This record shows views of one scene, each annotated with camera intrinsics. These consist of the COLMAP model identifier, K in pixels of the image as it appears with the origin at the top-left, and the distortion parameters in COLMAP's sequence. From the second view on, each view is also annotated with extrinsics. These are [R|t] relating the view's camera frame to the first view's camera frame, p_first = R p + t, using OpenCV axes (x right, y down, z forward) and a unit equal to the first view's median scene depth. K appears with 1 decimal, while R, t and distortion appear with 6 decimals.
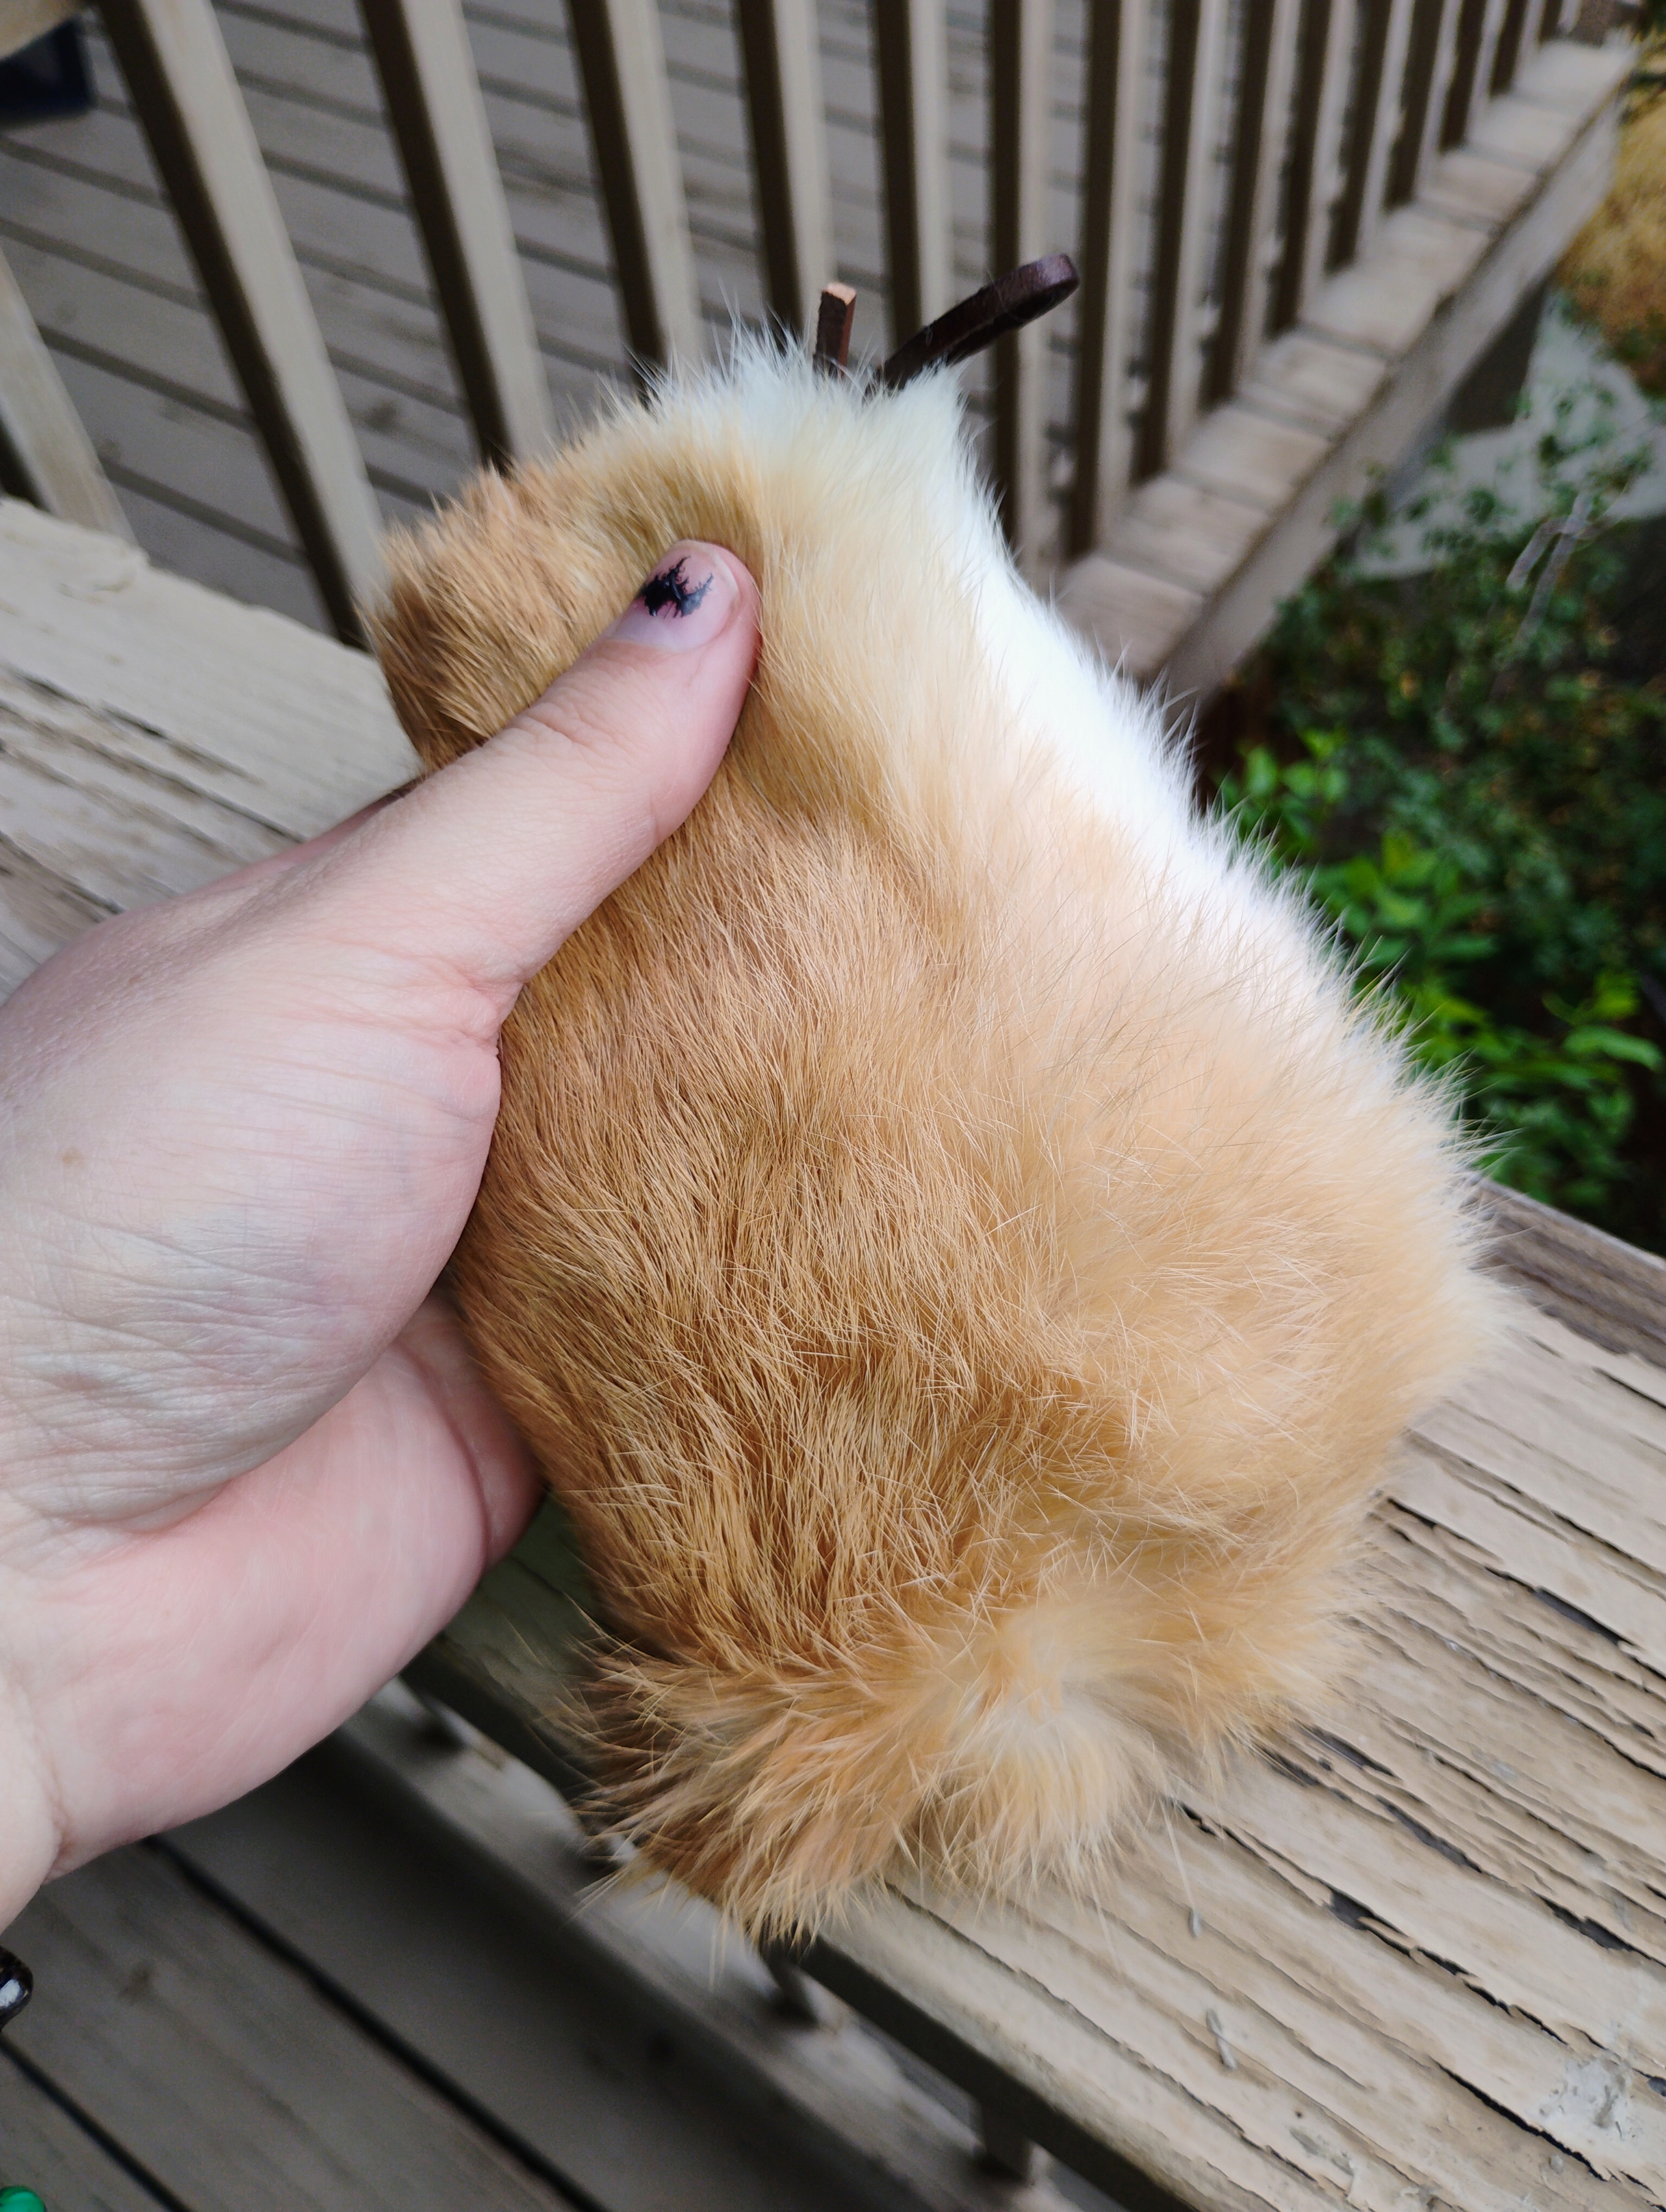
lens RADIAL K [[1895.5, 0, 839.2], [0, 1895.5, 1112.7], [0, 0, 1]] dist [0.039438, -0.093313]
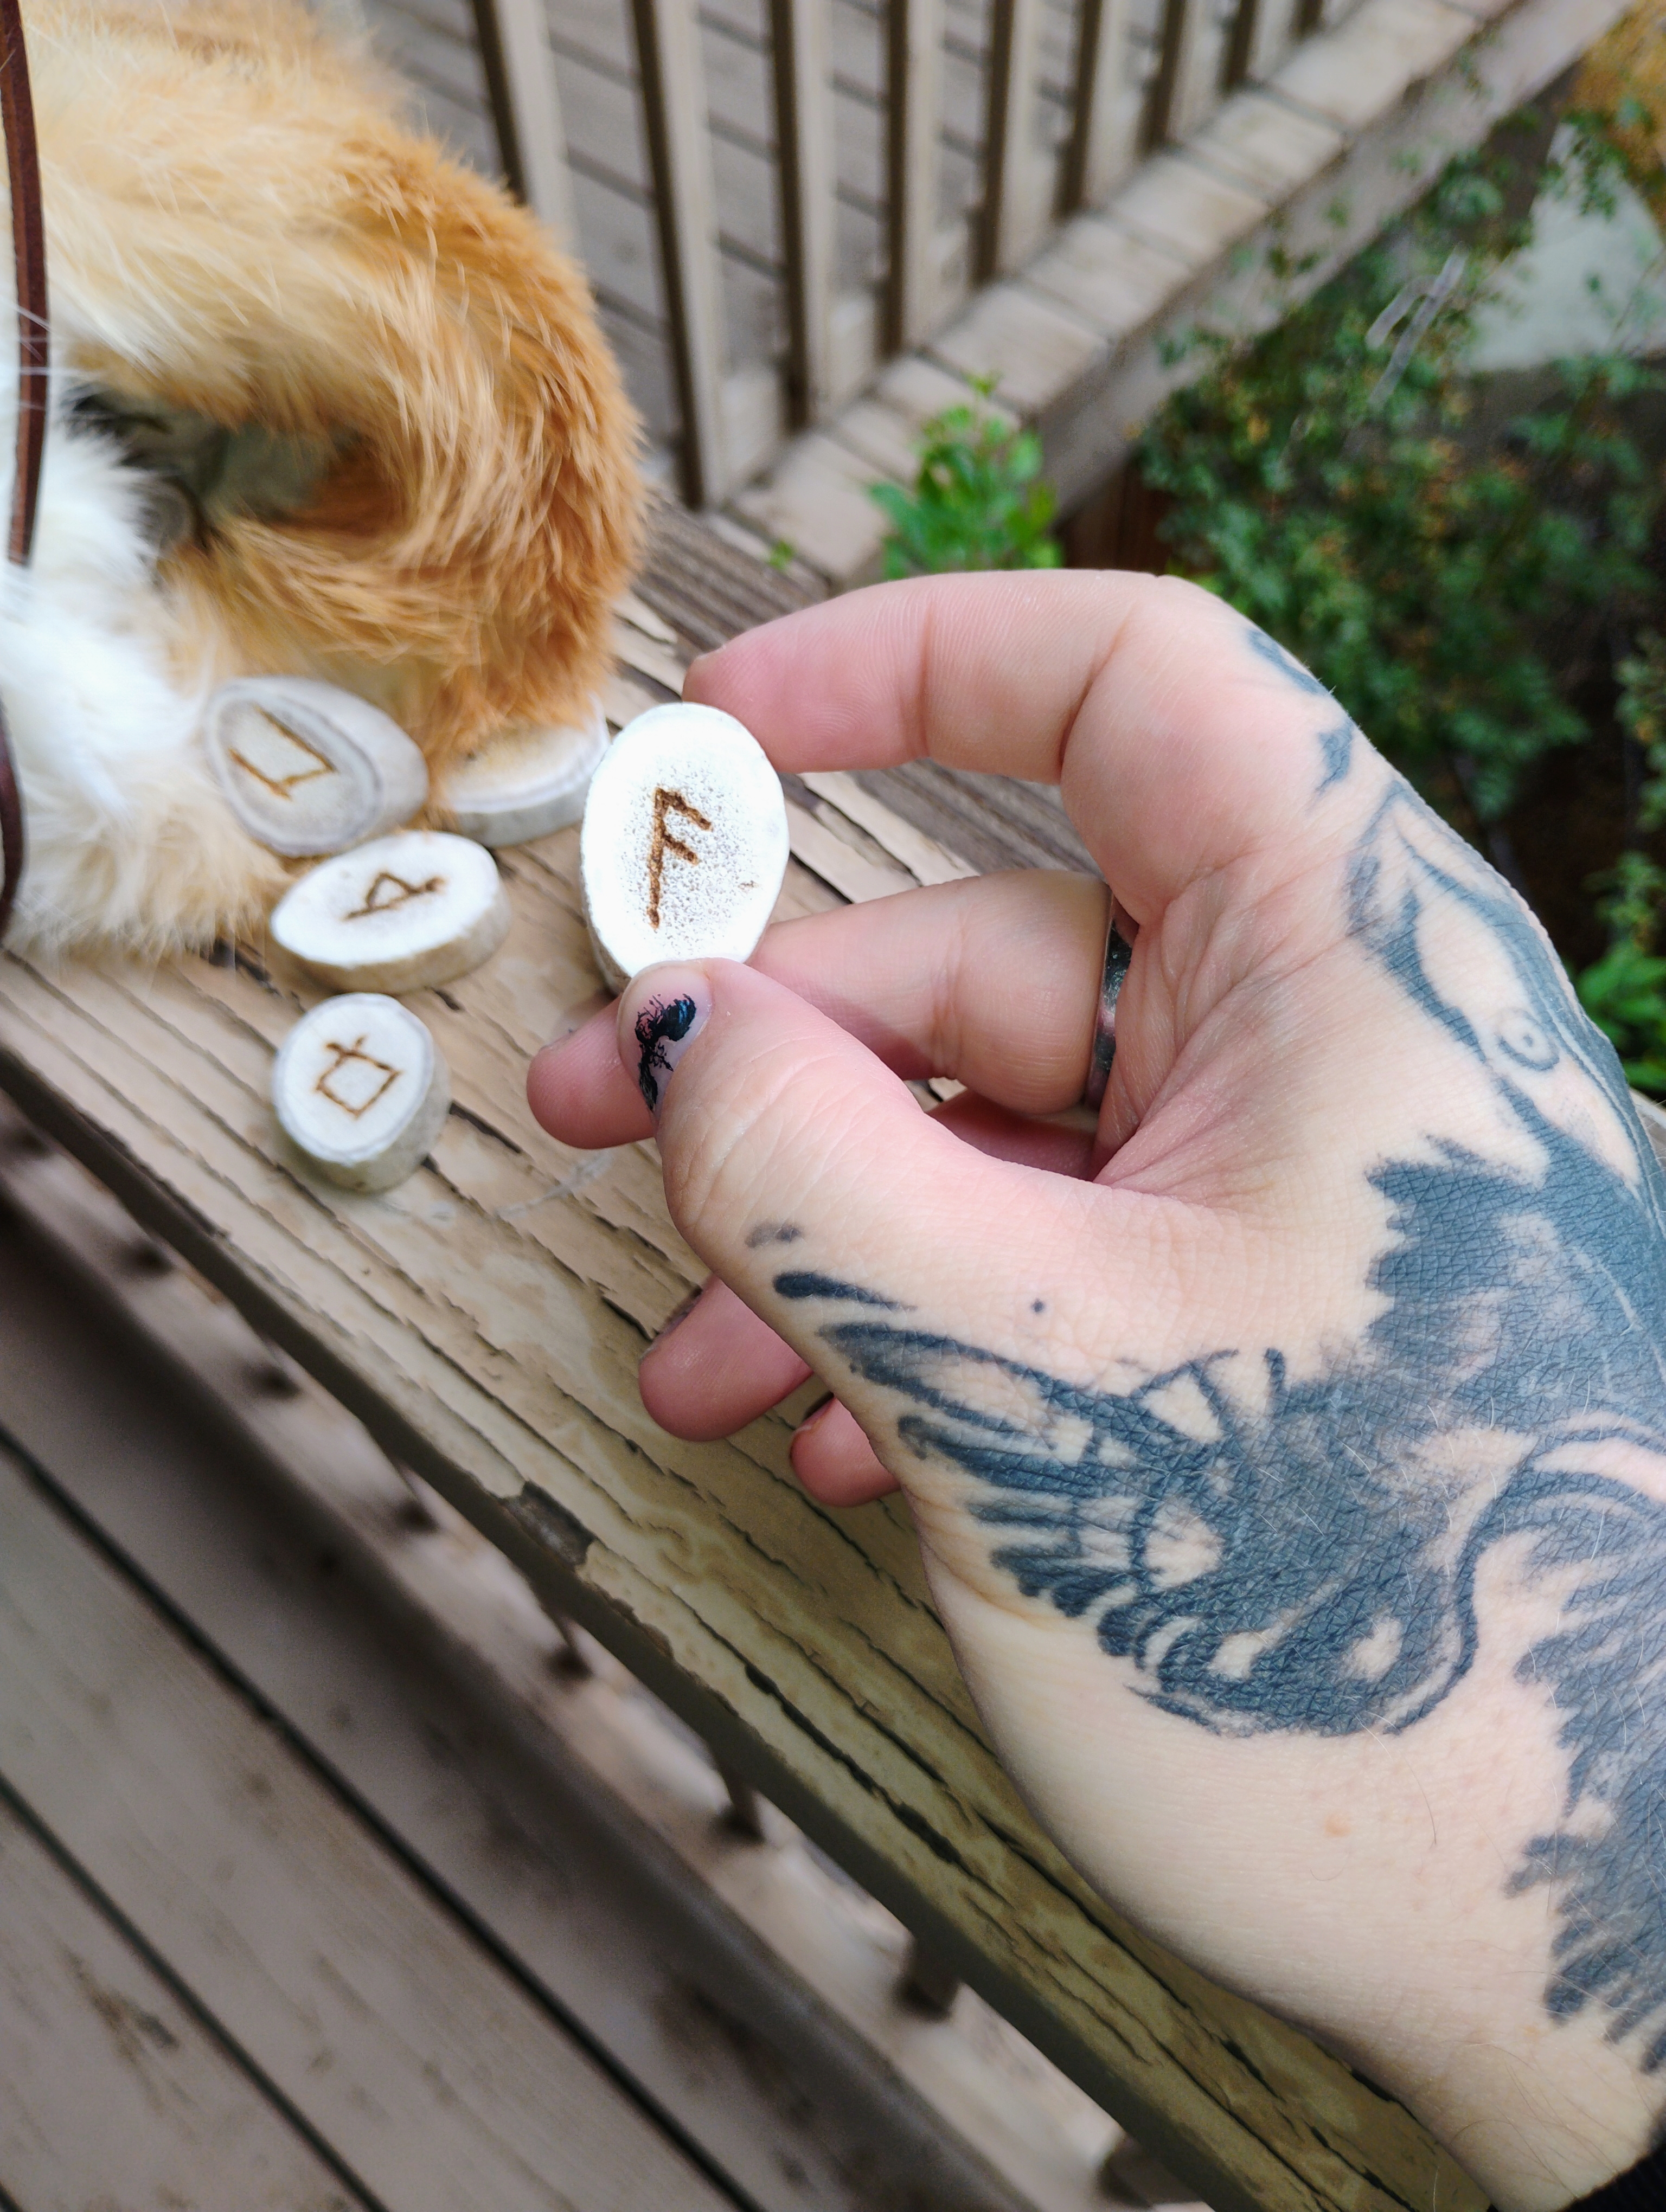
lens RADIAL K [[1895.5, 0, 839.2], [0, 1895.5, 1112.7], [0, 0, 1]] dist [0.039438, -0.093313]
pose [[0.992755, 0.119969, -0.006769, 0.108055], [-0.118945, 0.989152, 0.086203, 0.064266], [0.017037, -0.084774, 0.996255, -0.041740]]
